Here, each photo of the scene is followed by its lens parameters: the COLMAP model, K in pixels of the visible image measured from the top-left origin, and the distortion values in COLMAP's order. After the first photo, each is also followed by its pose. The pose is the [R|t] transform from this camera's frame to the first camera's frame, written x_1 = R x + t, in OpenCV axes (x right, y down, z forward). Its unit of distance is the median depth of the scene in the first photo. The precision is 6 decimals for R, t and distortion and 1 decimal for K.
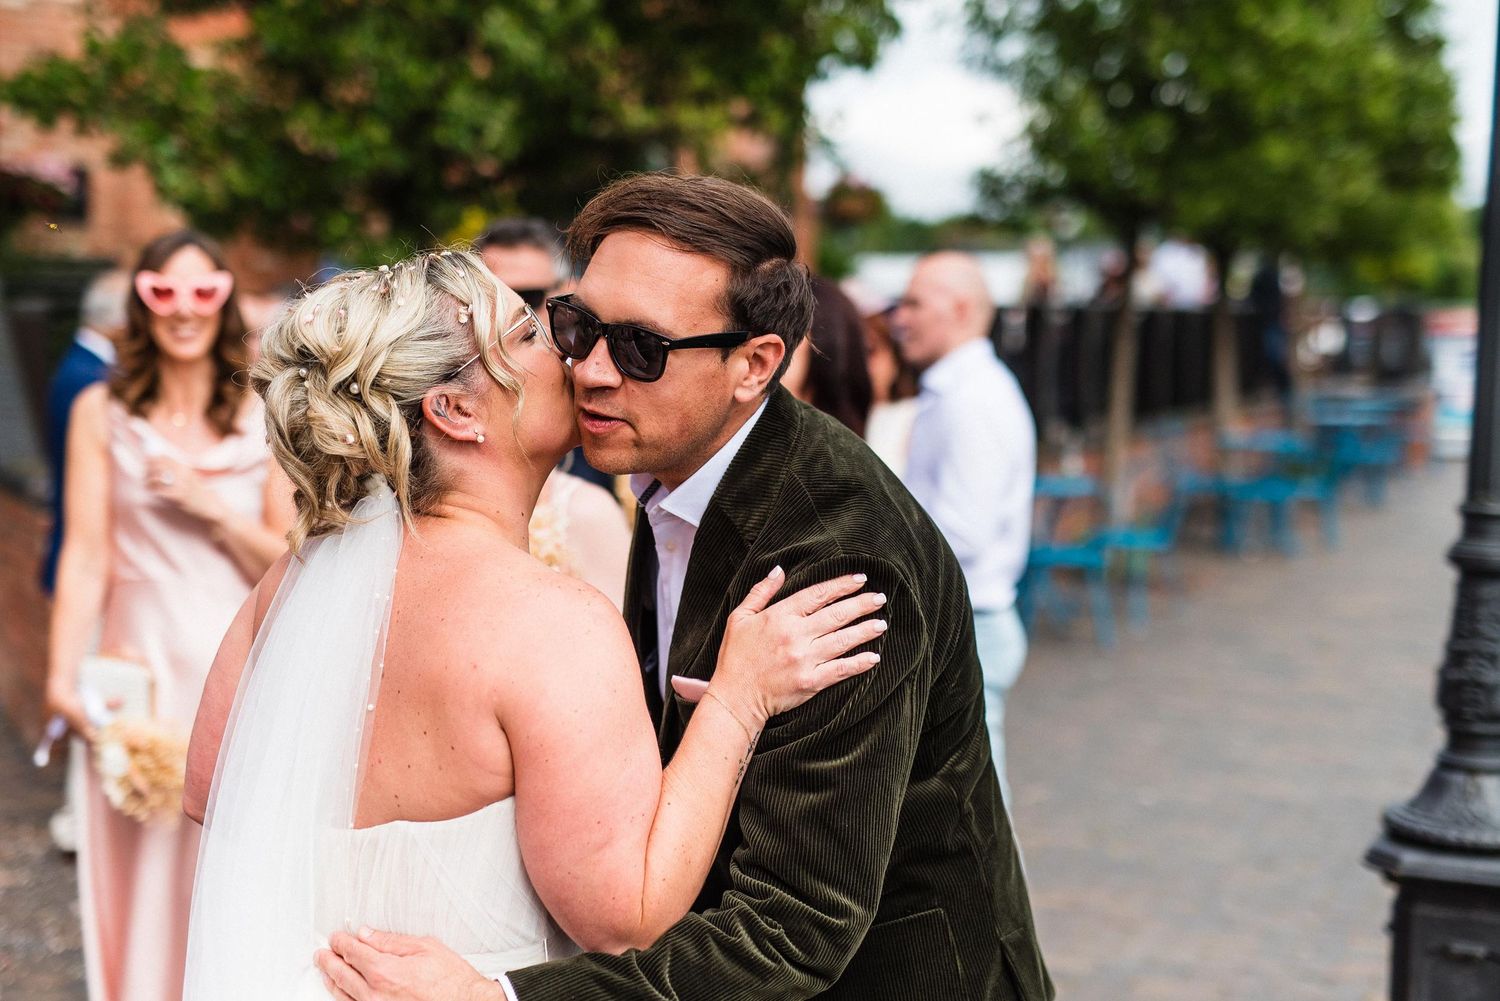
lens RADIAL K [[2148.7, 0, 748.2], [0, 2148.7, 499.6], [0, 0, 1]] dist [0.001767, 0.000000]
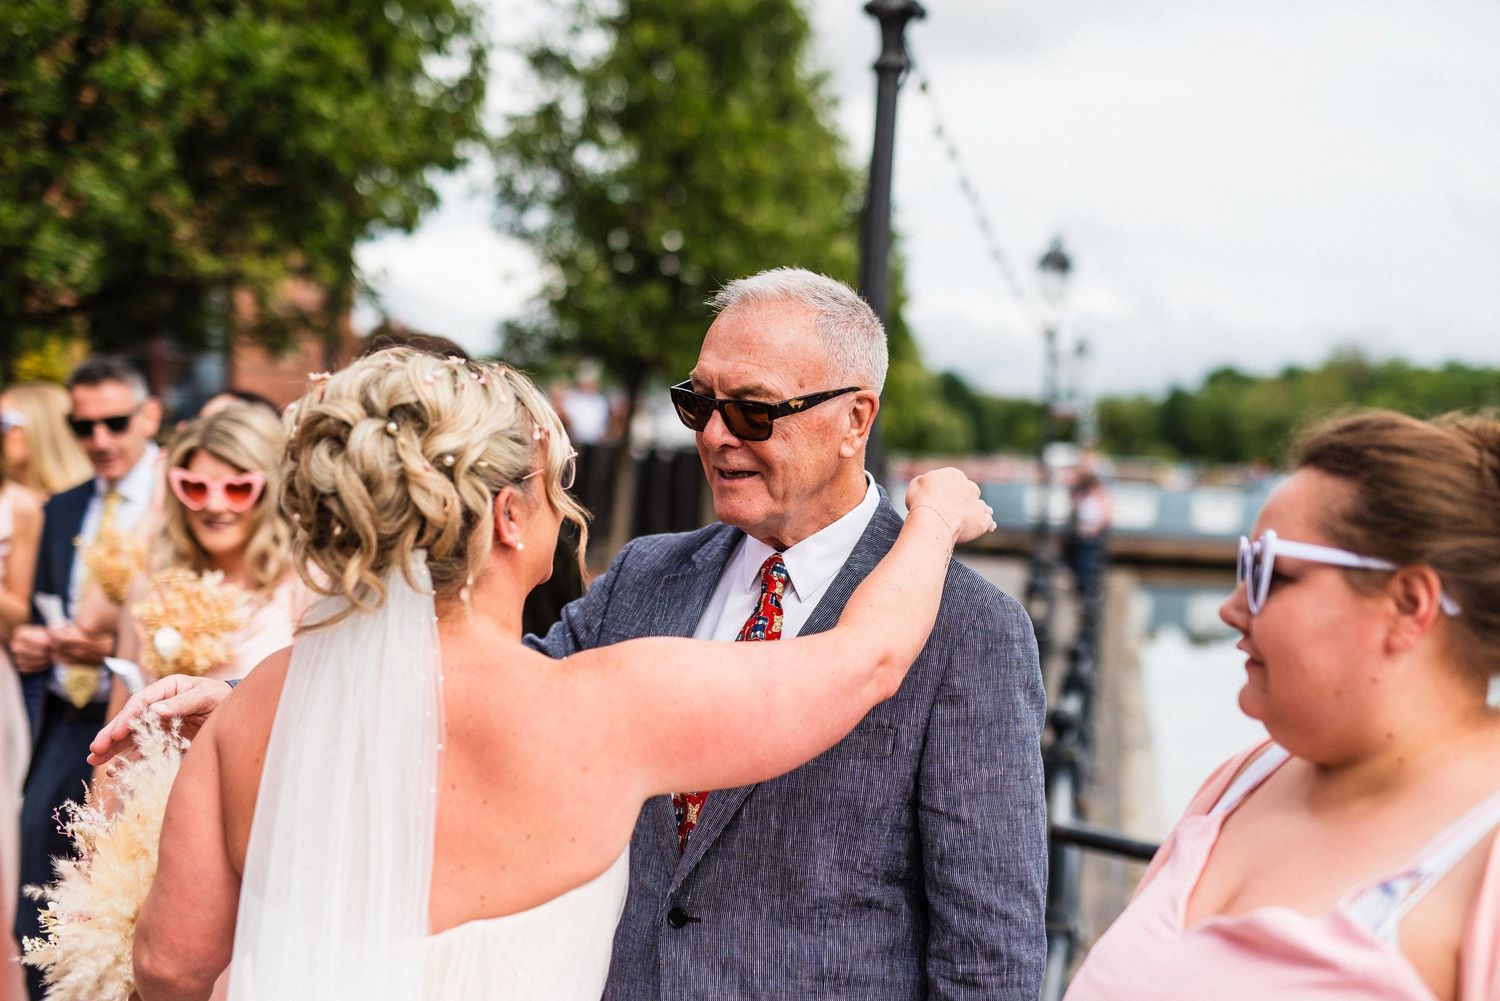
lens RADIAL K [[2148.7, 0, 746.6], [0, 2148.7, 507.3], [0, 0, 1]] dist [0.001767, 0.000000]
pose [[0.976786, 0.033407, 0.211598, -0.007294], [-0.020444, 0.997794, -0.063158, 0.018830], [-0.213241, 0.057366, 0.975314, -0.169572]]
